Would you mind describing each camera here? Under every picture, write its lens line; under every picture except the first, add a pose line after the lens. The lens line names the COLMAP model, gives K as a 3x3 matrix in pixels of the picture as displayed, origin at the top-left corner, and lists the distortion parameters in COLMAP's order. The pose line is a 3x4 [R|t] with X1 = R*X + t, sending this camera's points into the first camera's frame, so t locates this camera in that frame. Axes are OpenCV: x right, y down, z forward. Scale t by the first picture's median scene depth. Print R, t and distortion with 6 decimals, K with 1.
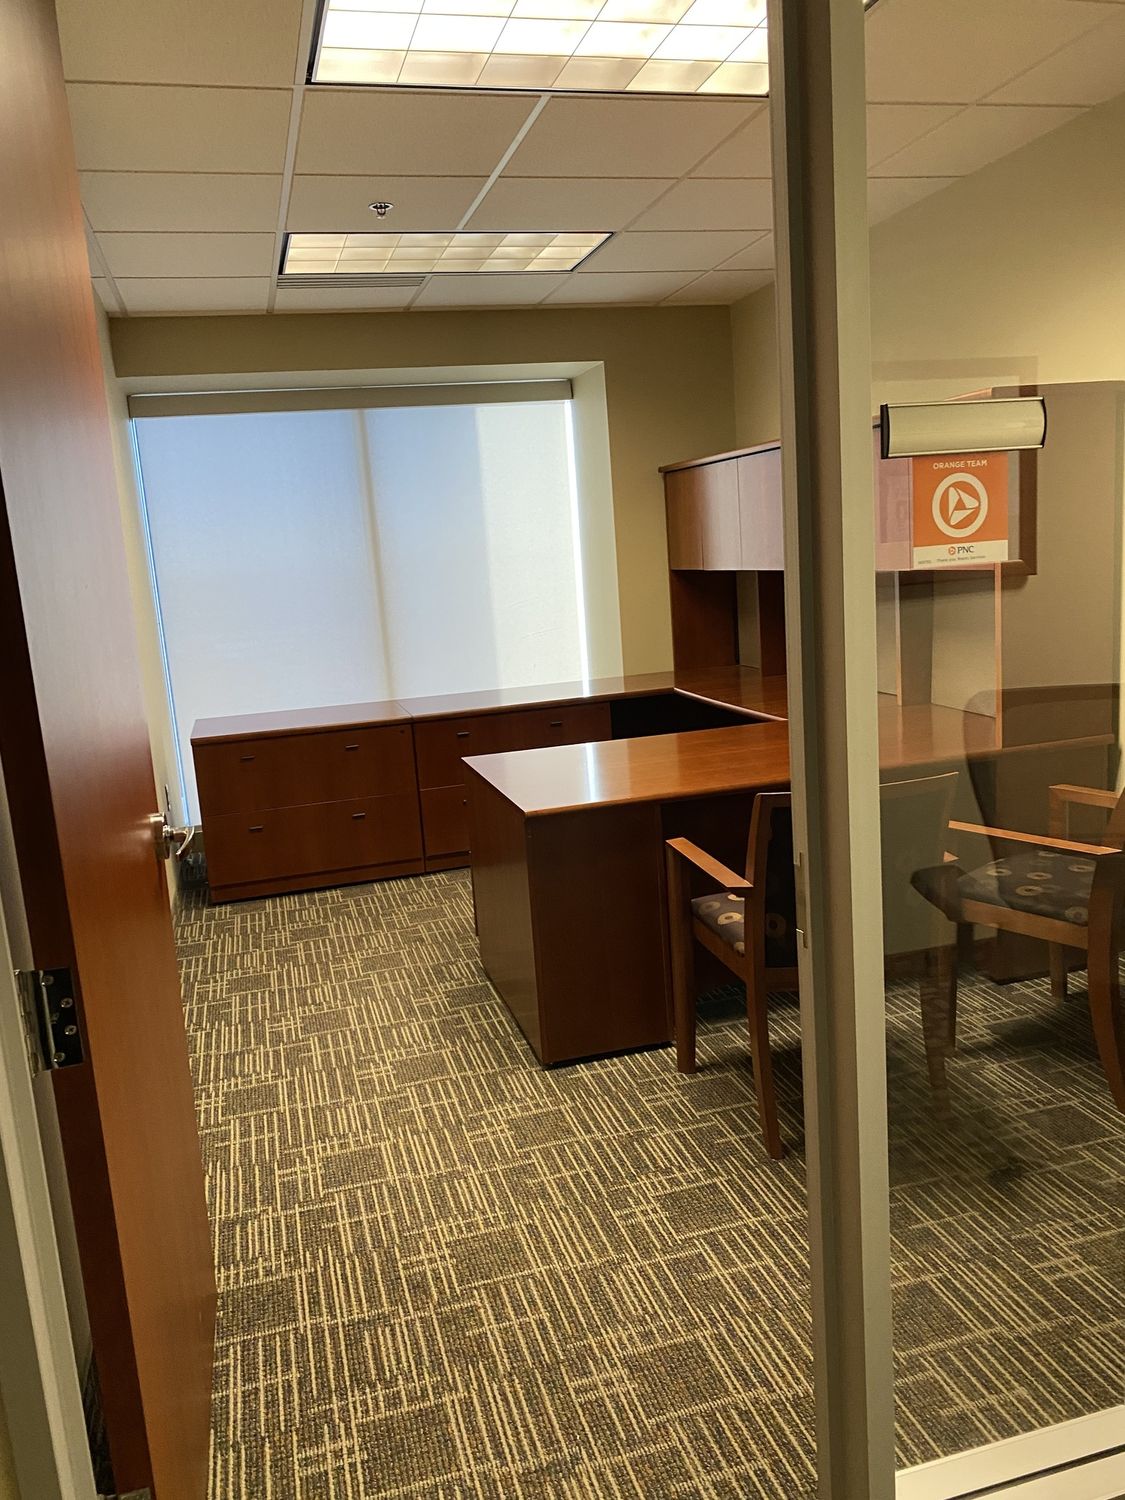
lens RADIAL K [[1145.7, 0, 562.5], [0, 1145.7, 750.0], [0, 0, 1]] dist [0.009173, 0.001887]
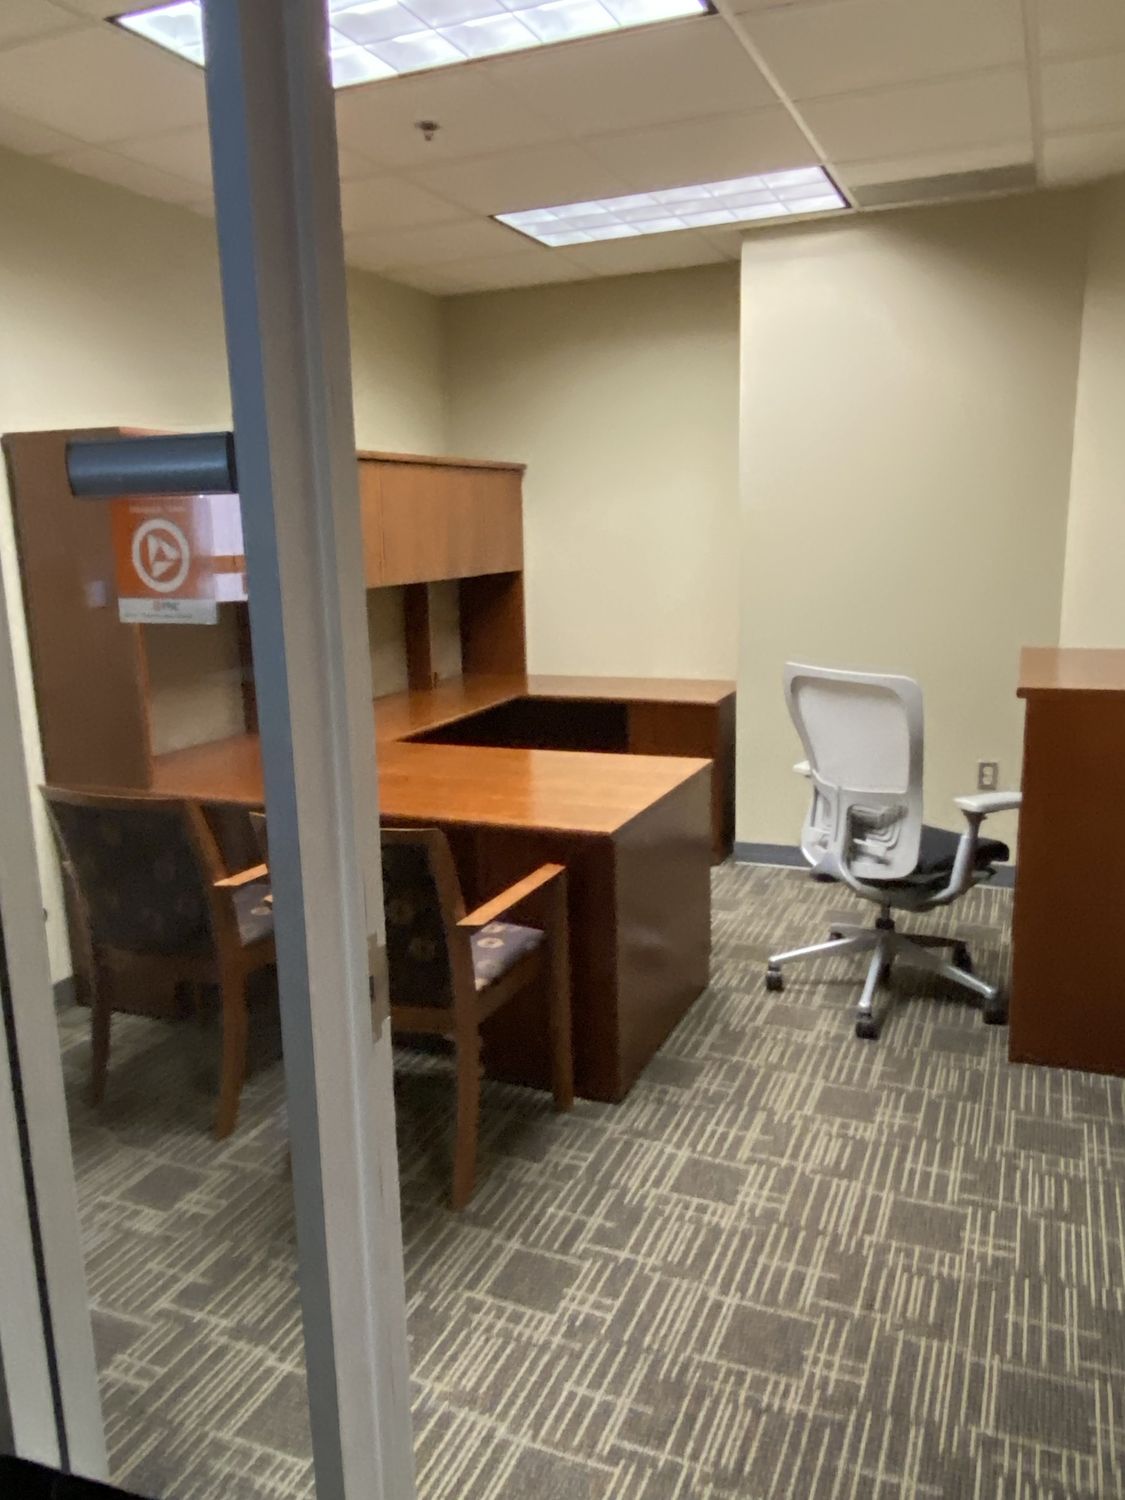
lens RADIAL K [[931.5, 0, 562.5], [0, 931.5, 750.0], [0, 0, 1]] dist [-0.005693, -0.002145]
pose [[-0.729253, -0.068854, 0.680771, -0.410989], [0.201526, 0.929180, 0.309857, -0.248802], [-0.653894, 0.363157, -0.663731, 1.416495]]
